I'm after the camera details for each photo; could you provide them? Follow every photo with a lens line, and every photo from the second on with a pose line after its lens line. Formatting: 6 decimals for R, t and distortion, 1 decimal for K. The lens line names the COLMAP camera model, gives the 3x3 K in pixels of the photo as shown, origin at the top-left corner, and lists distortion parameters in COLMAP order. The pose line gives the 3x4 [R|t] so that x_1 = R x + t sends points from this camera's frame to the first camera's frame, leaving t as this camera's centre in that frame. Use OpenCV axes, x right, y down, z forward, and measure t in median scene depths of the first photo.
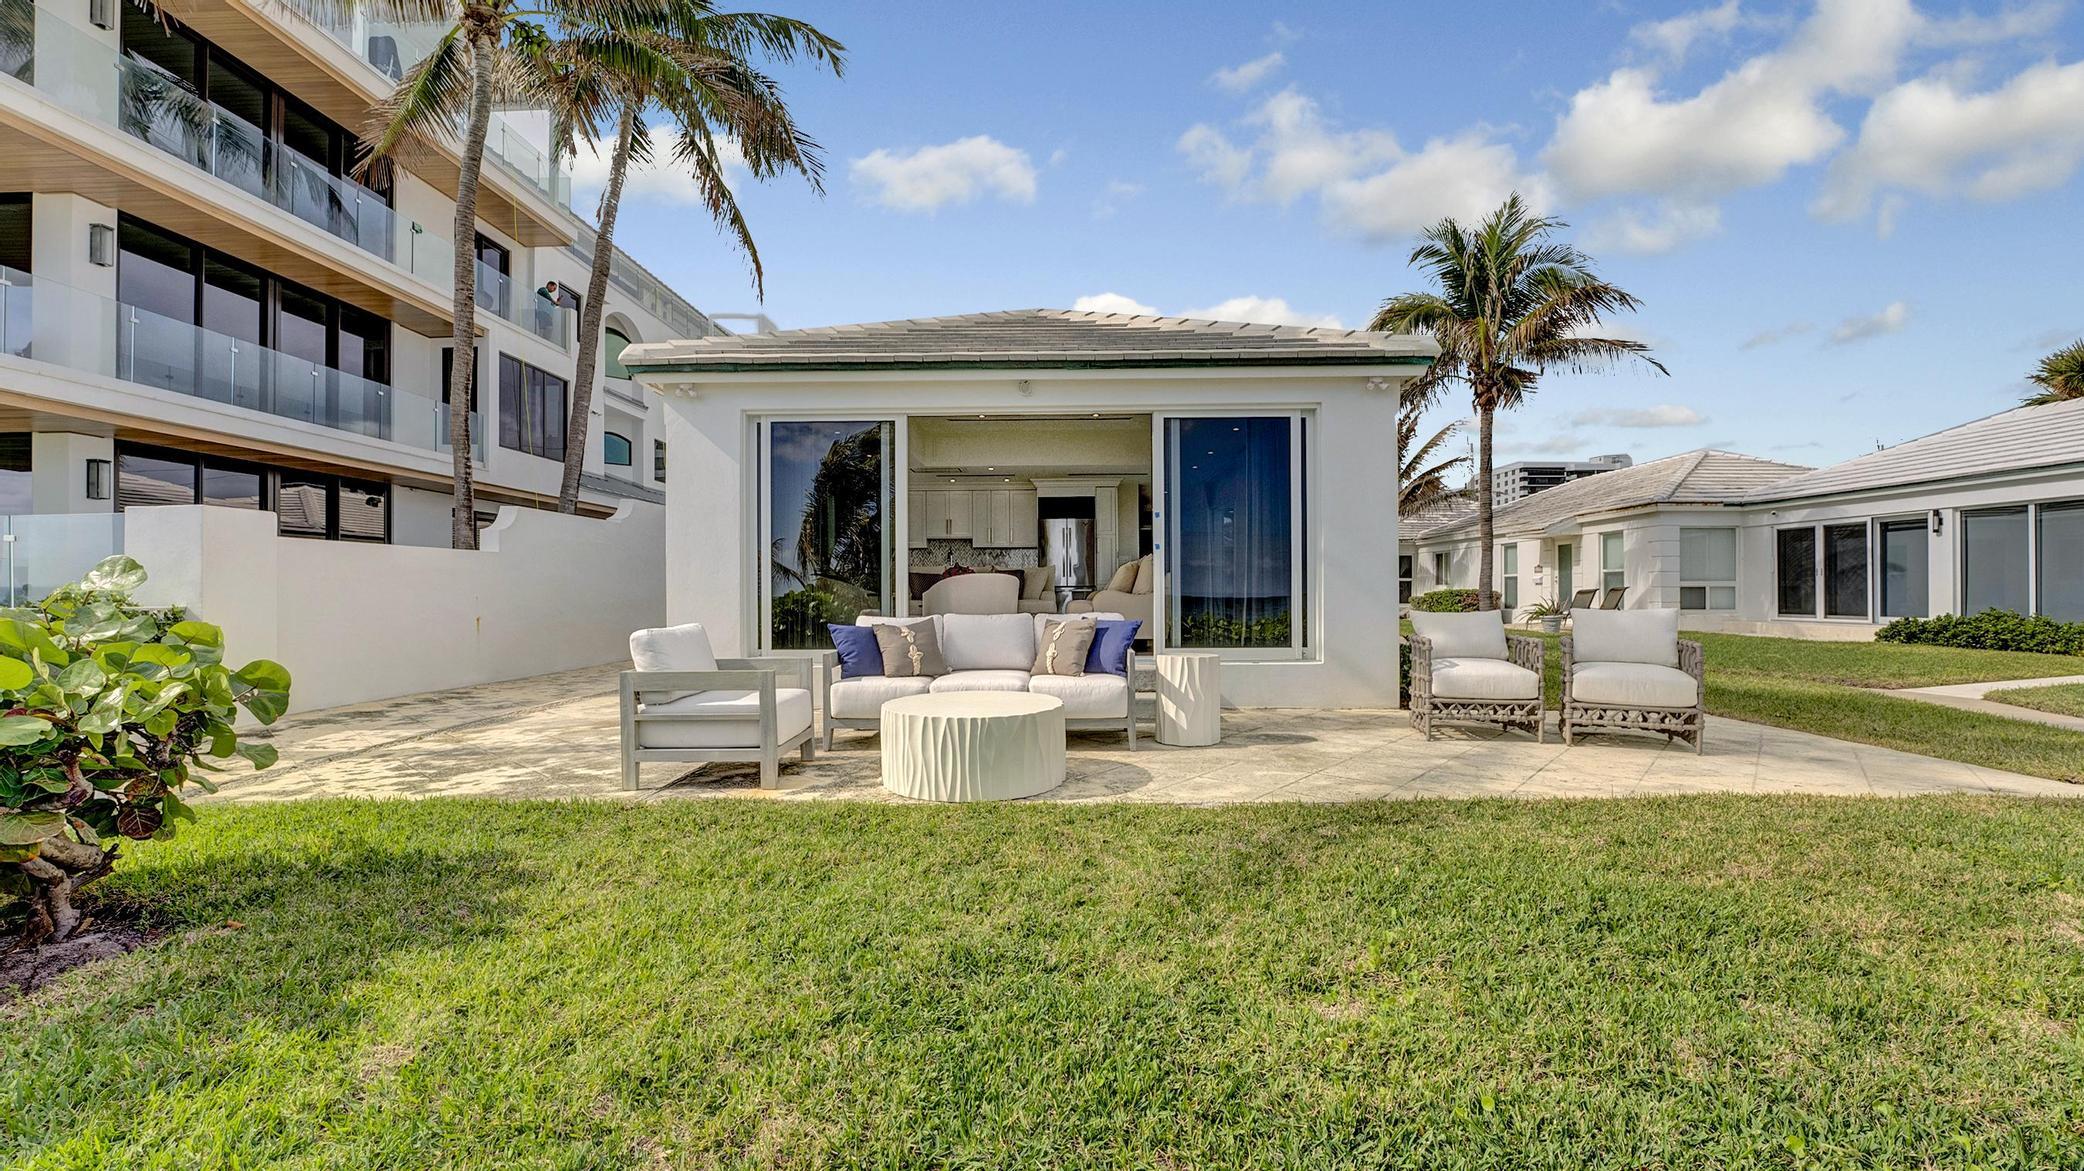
lens RADIAL K [[844.1, 0, 1041.7], [0, 844.1, 576.7], [0, 0, 1]] dist [-0.035673, 0.000052]
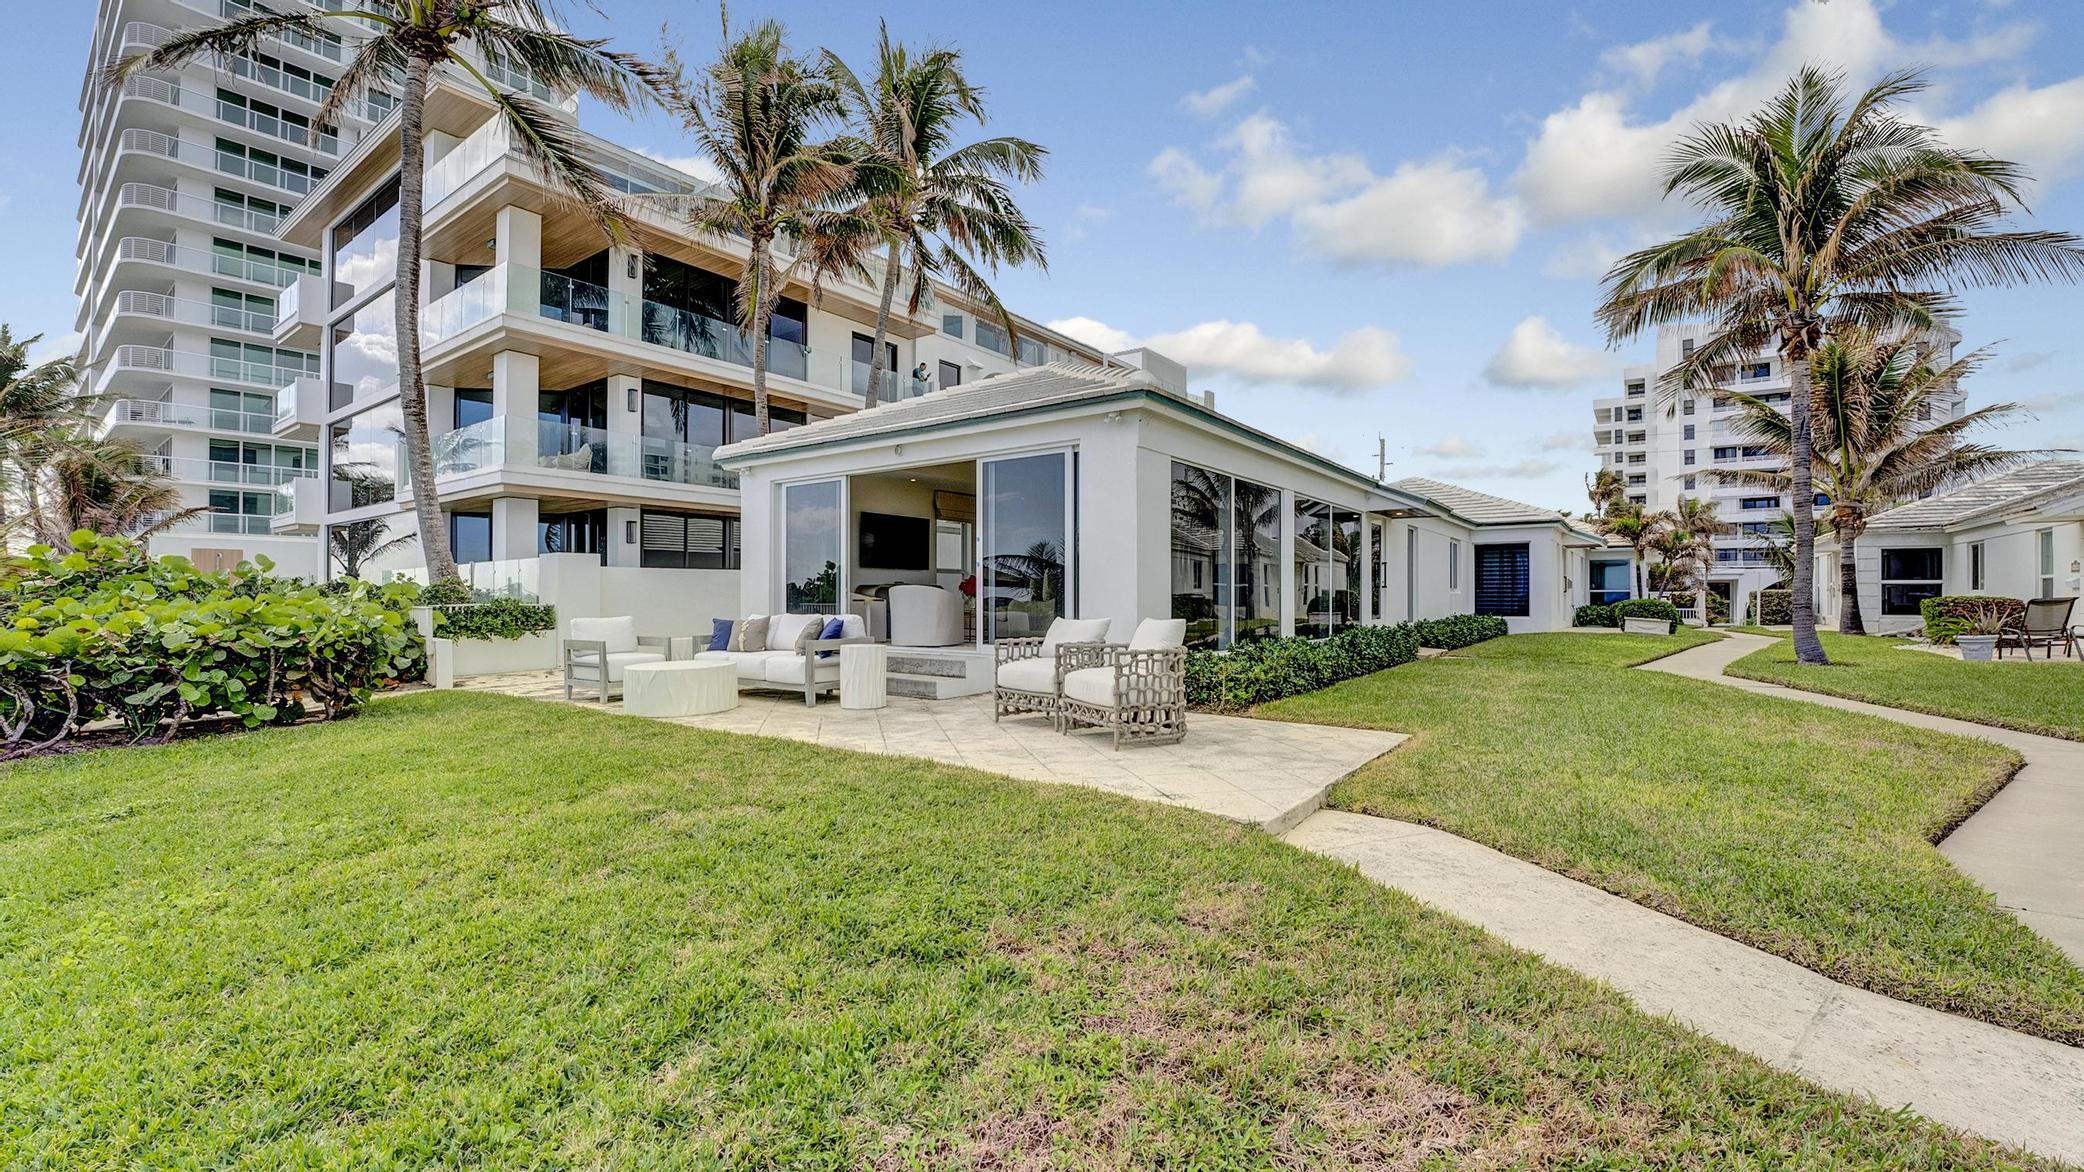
lens RADIAL K [[844.1, 0, 1041.7], [0, 844.1, 577.2], [0, 0, 1]] dist [-0.035673, 0.000052]
pose [[0.813051, -0.006306, -0.582158, 0.626436], [0.003421, 0.999976, -0.006055, -0.007004], [0.582182, 0.002931, 0.813053, 0.015374]]
